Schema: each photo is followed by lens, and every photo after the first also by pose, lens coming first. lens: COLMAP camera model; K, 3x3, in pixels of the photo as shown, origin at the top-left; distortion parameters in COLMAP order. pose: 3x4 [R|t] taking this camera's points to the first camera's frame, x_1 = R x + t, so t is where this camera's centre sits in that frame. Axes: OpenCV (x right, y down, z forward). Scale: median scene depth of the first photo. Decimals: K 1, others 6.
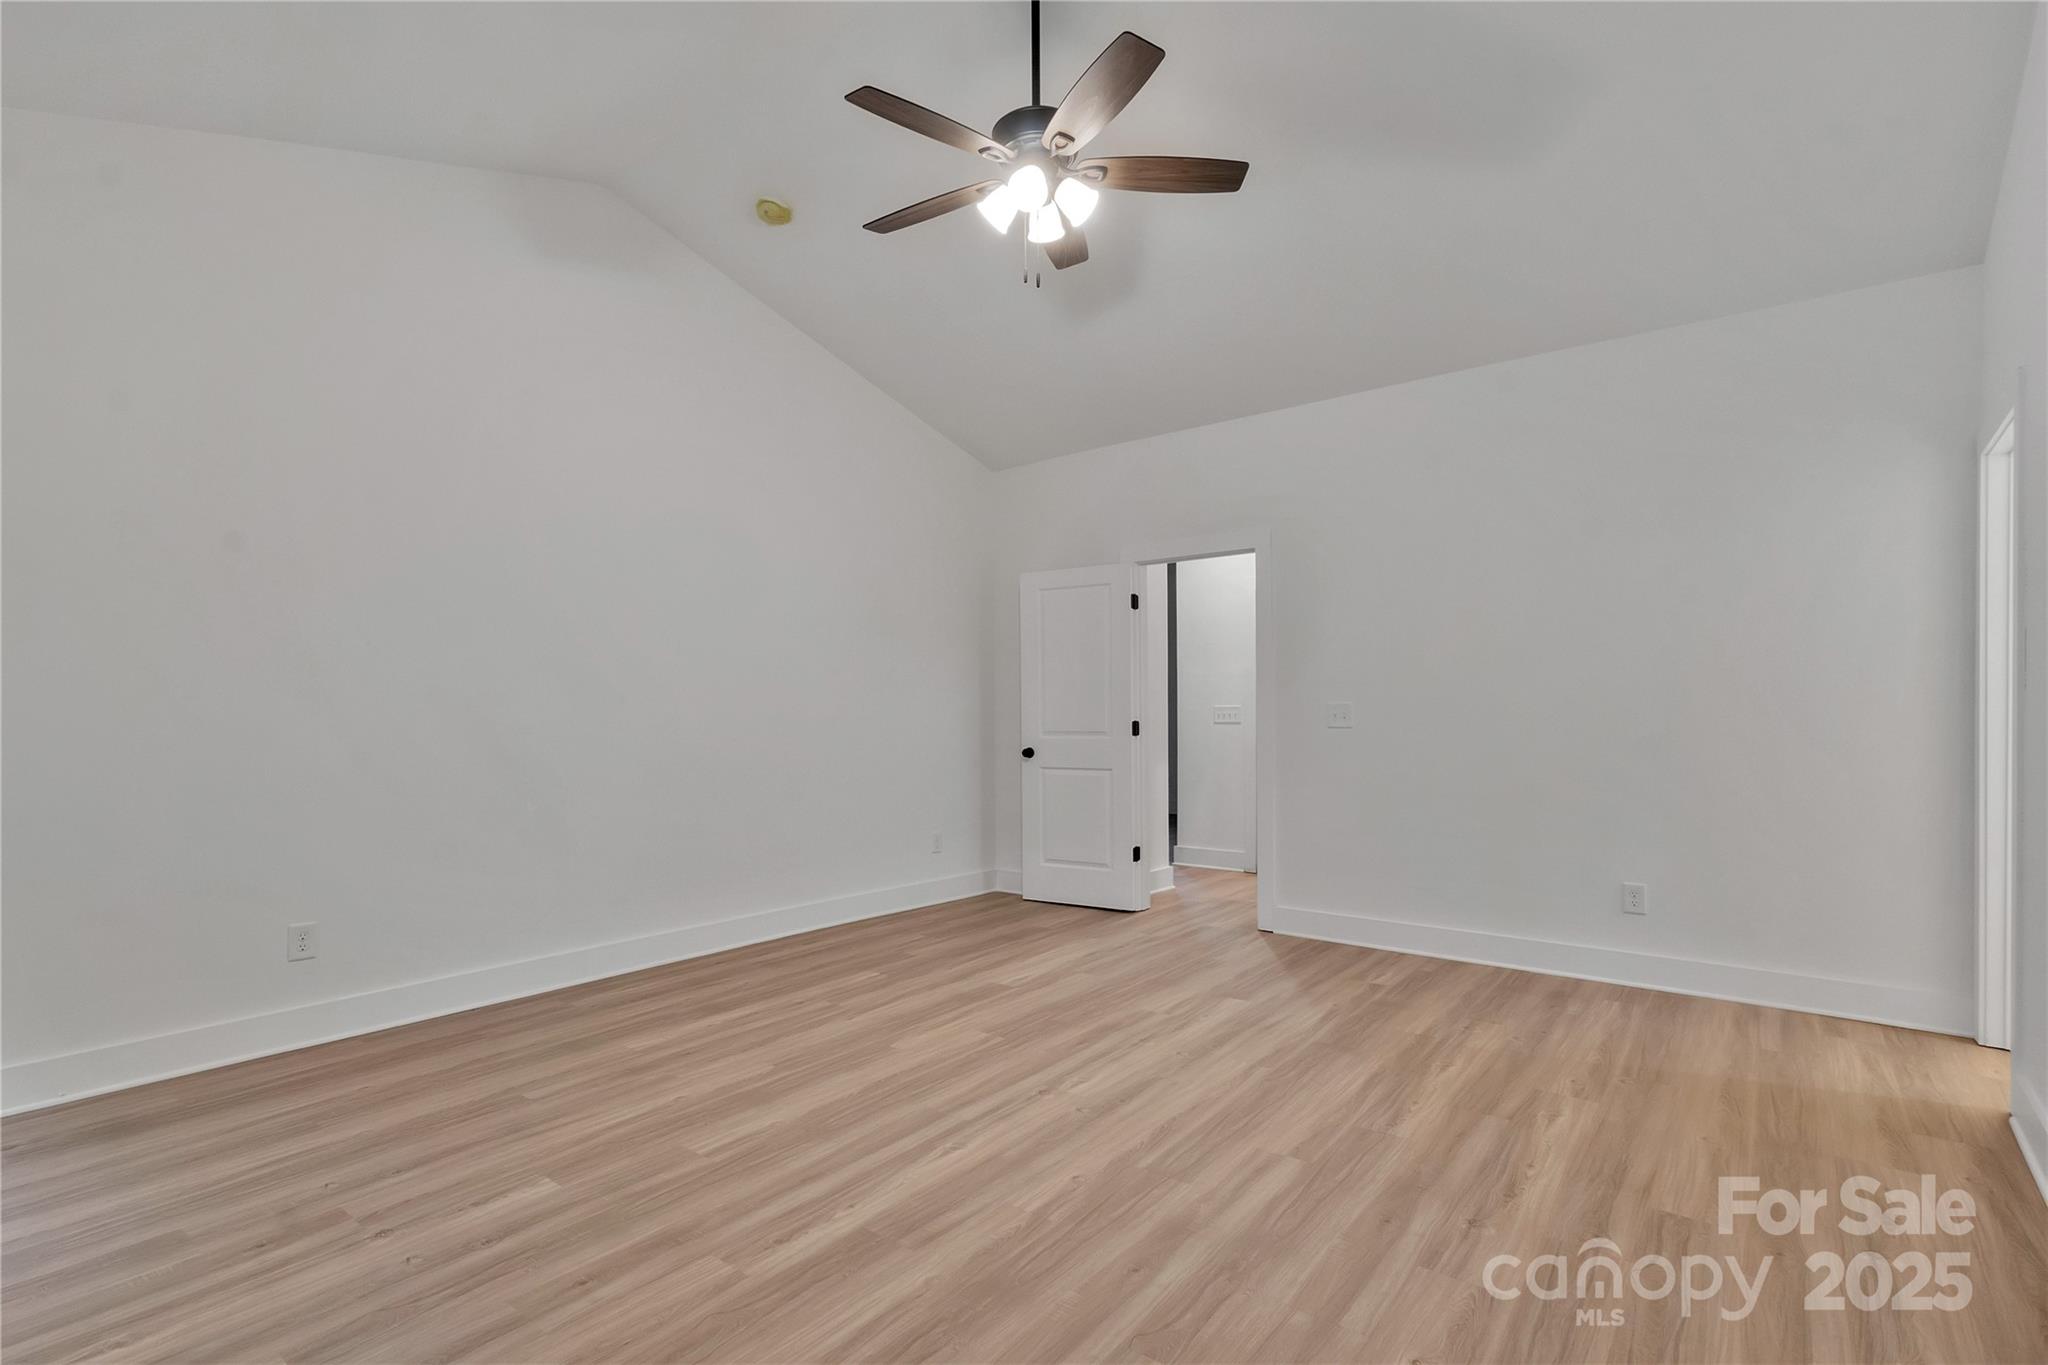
lens RADIAL K [[977.7, 0, 1013.3], [0, 977.7, 688.7], [0, 0, 1]] dist [0.003017, 0.000443]
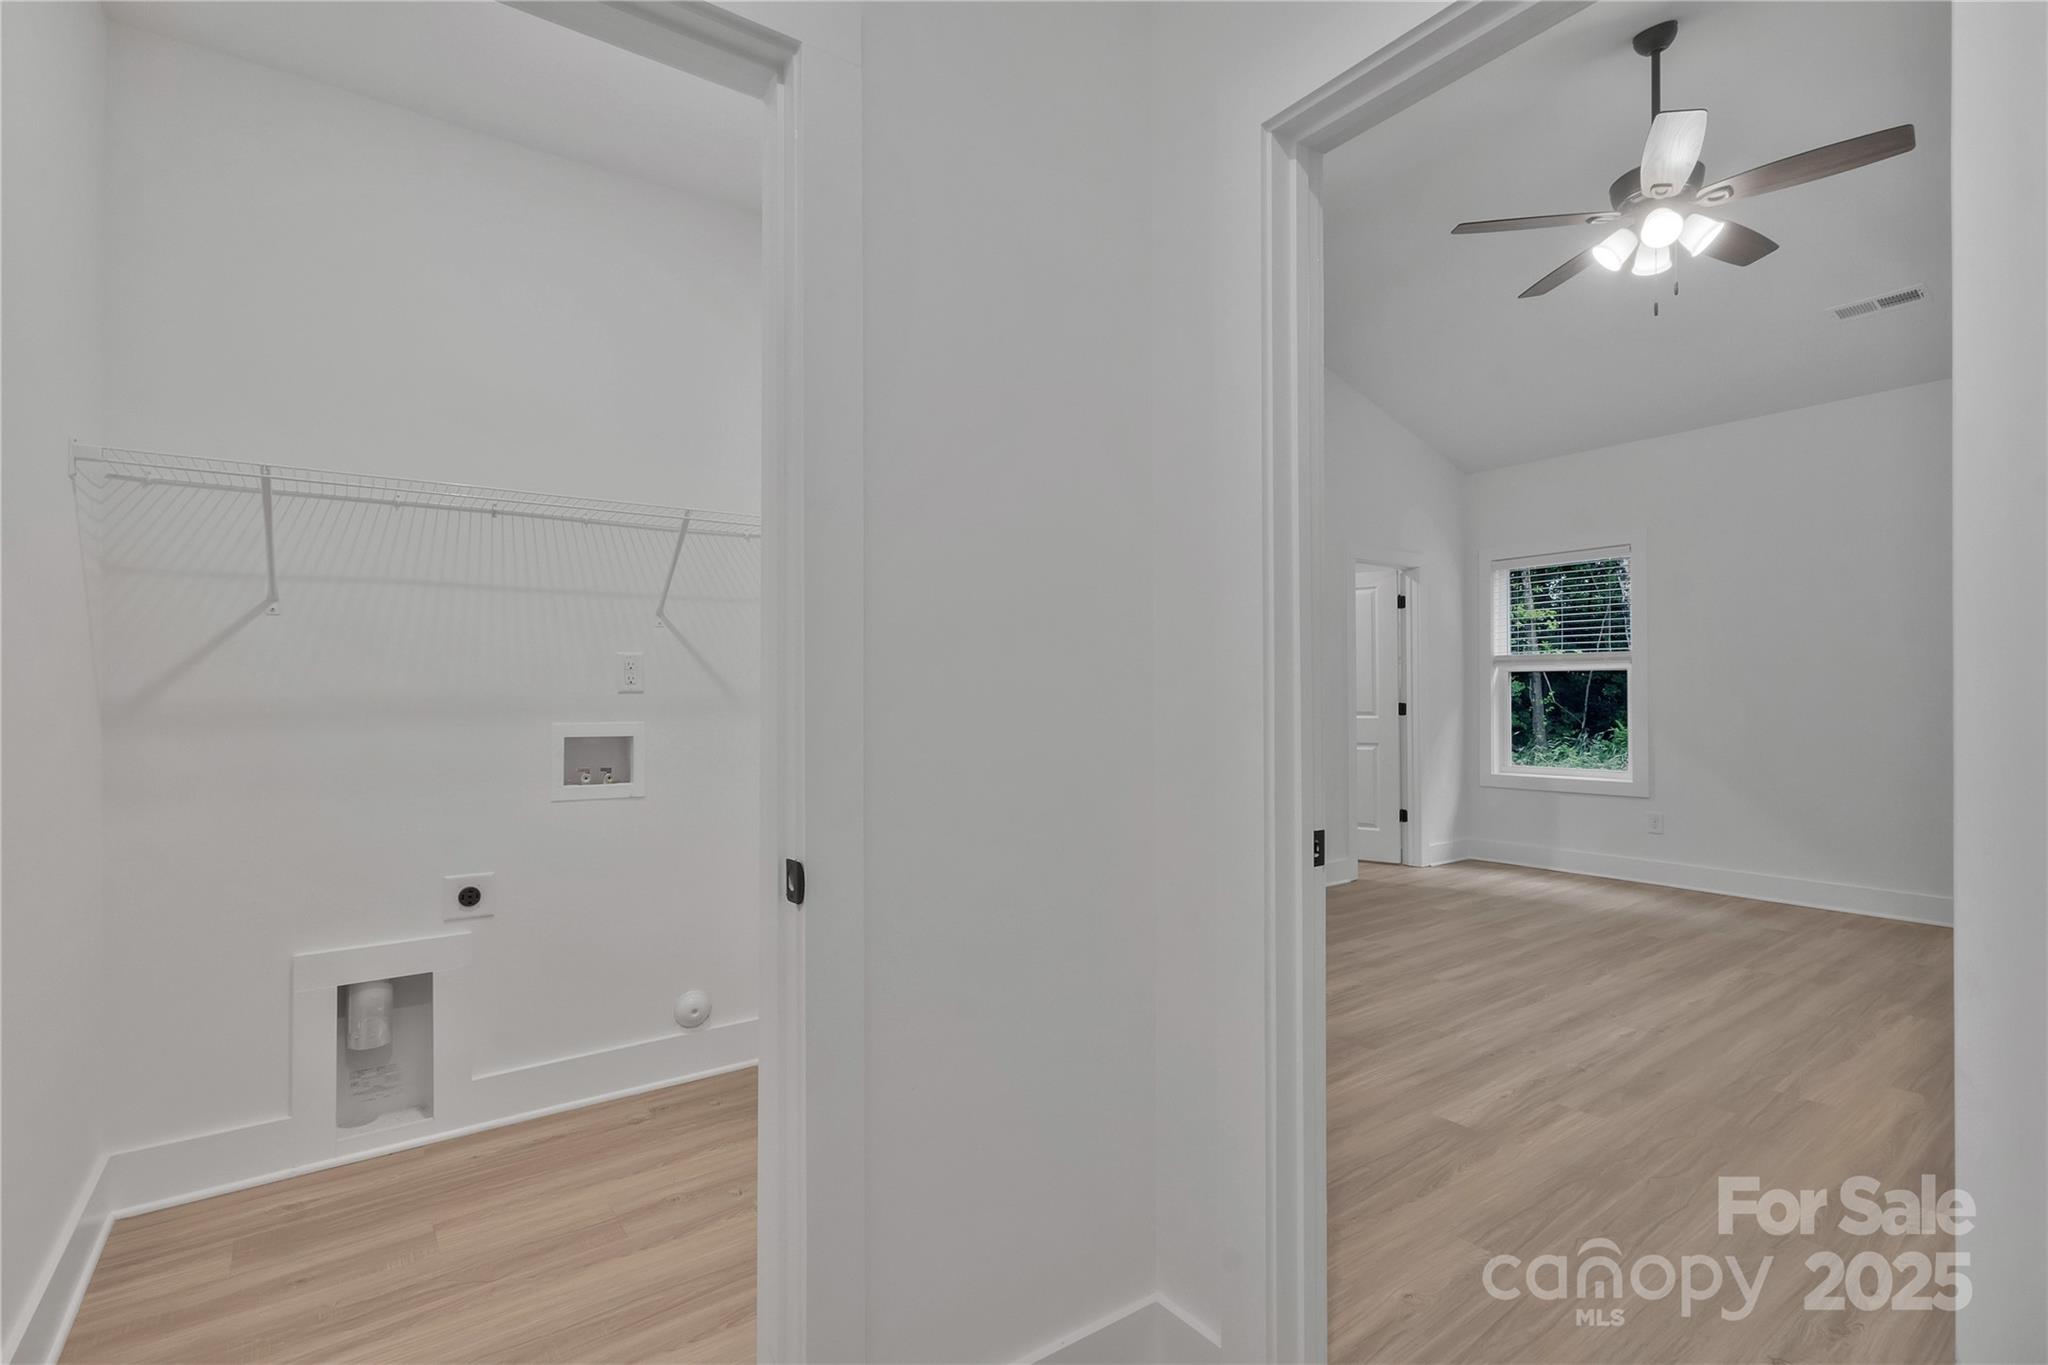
lens RADIAL K [[960.6, 0, 1022.1], [0, 960.6, 686.9], [0, 0, 1]] dist [0.005111, -0.000746]
pose [[-0.966915, 0.011894, 0.254822, 0.417515], [0.003009, 0.999375, -0.035227, 0.050831], [-0.255082, -0.033295, -0.966346, 2.096287]]
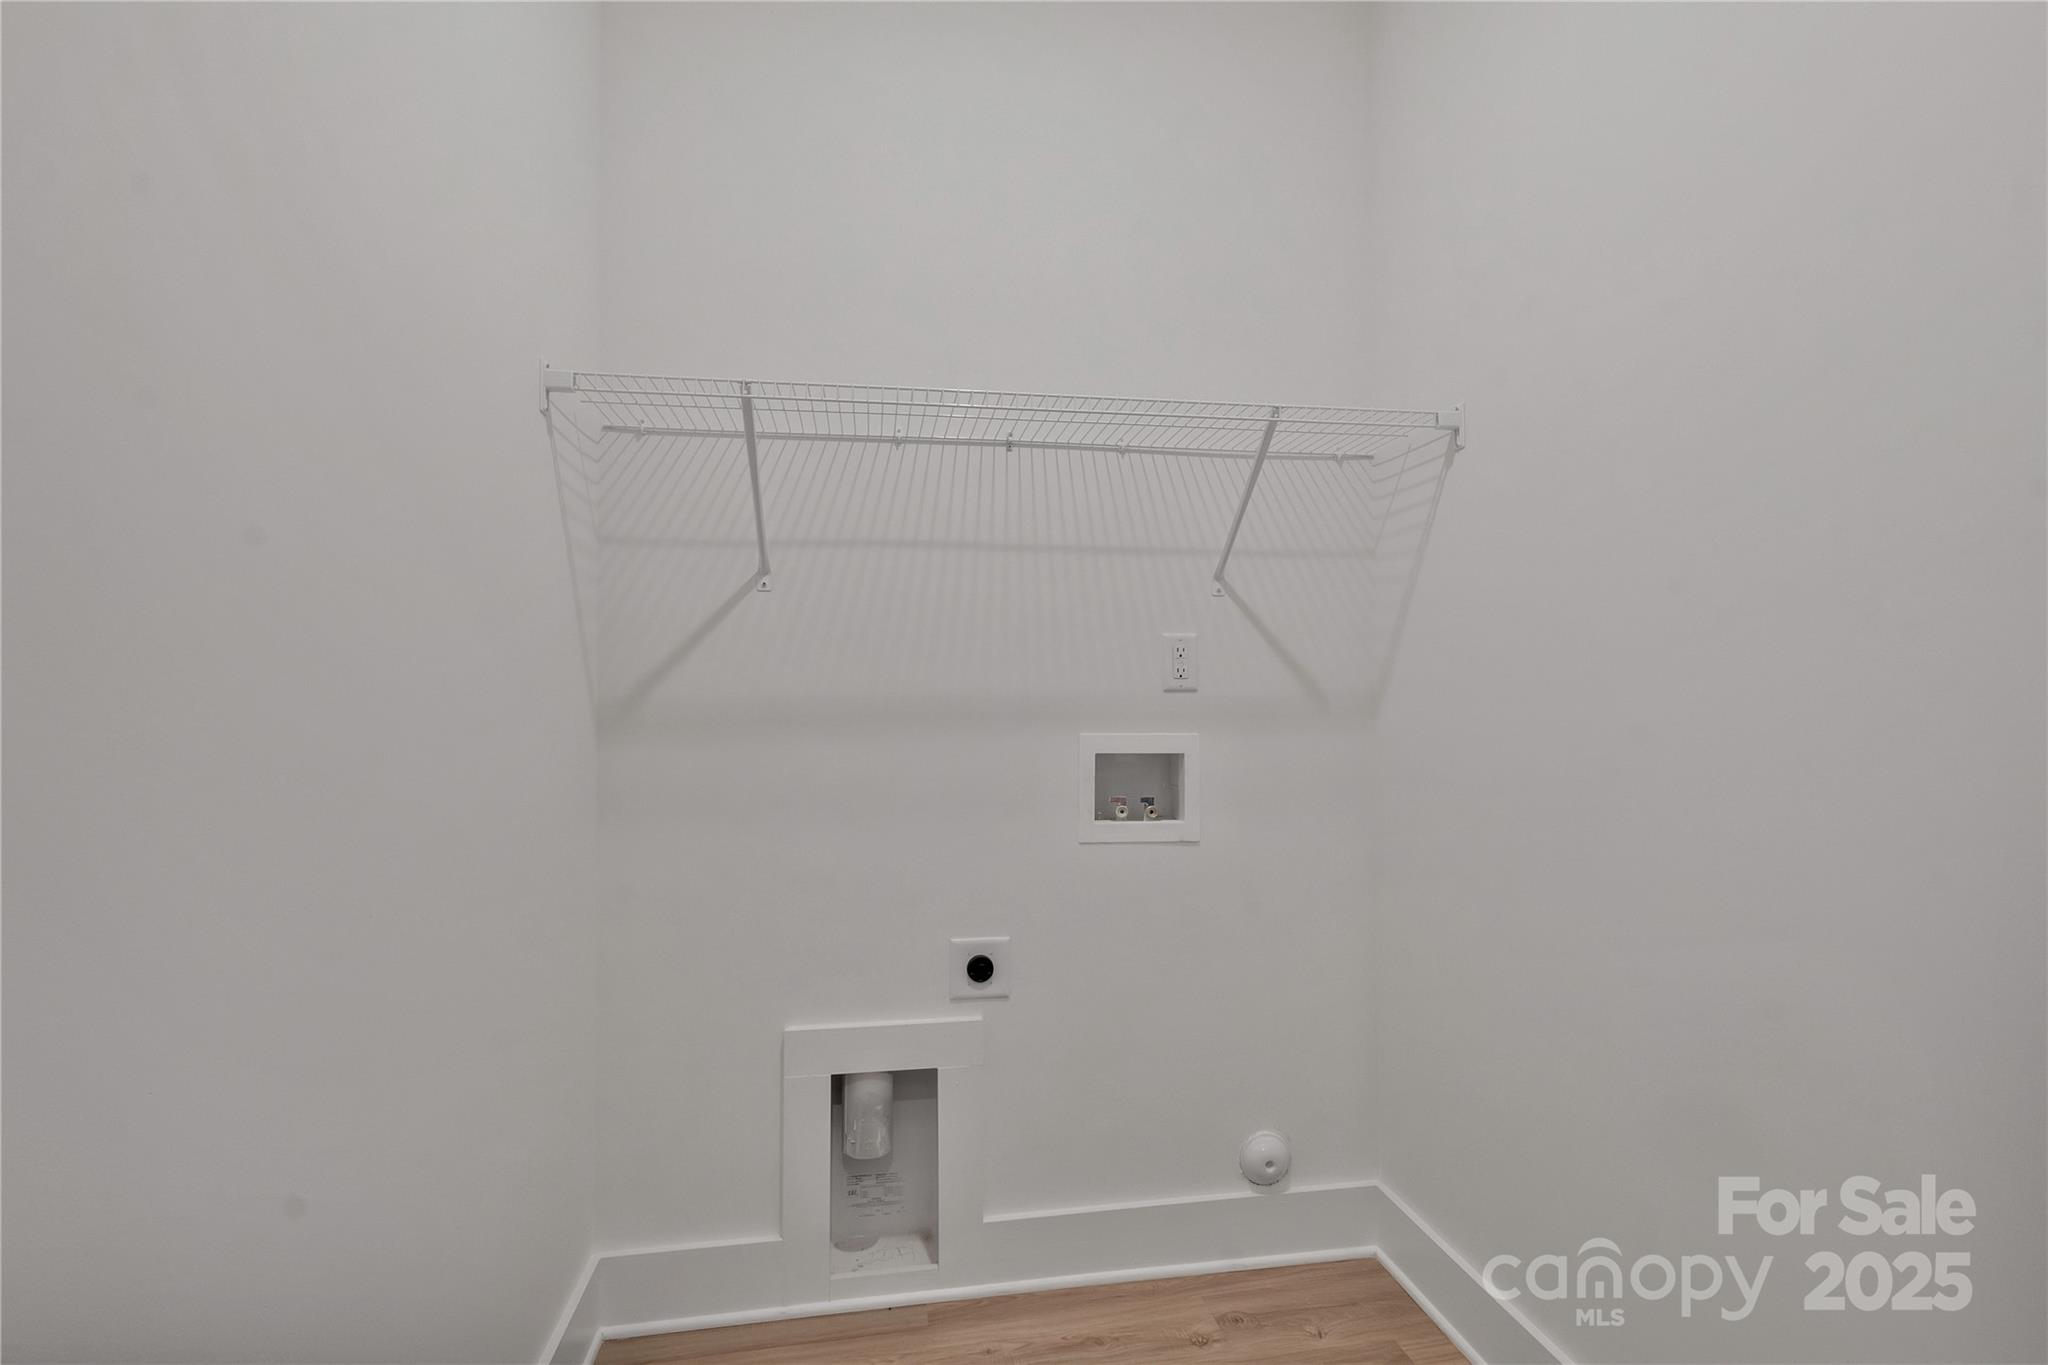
lens RADIAL K [[971.0, 0, 1029.4], [0, 971.0, 684.7], [0, 0, 1]] dist [0.004341, 0.000069]
pose [[-0.754728, 0.013210, 0.655905, 0.421698], [-0.013011, 0.999299, -0.035097, 0.050691], [-0.655909, -0.035022, -0.754027, 2.092248]]
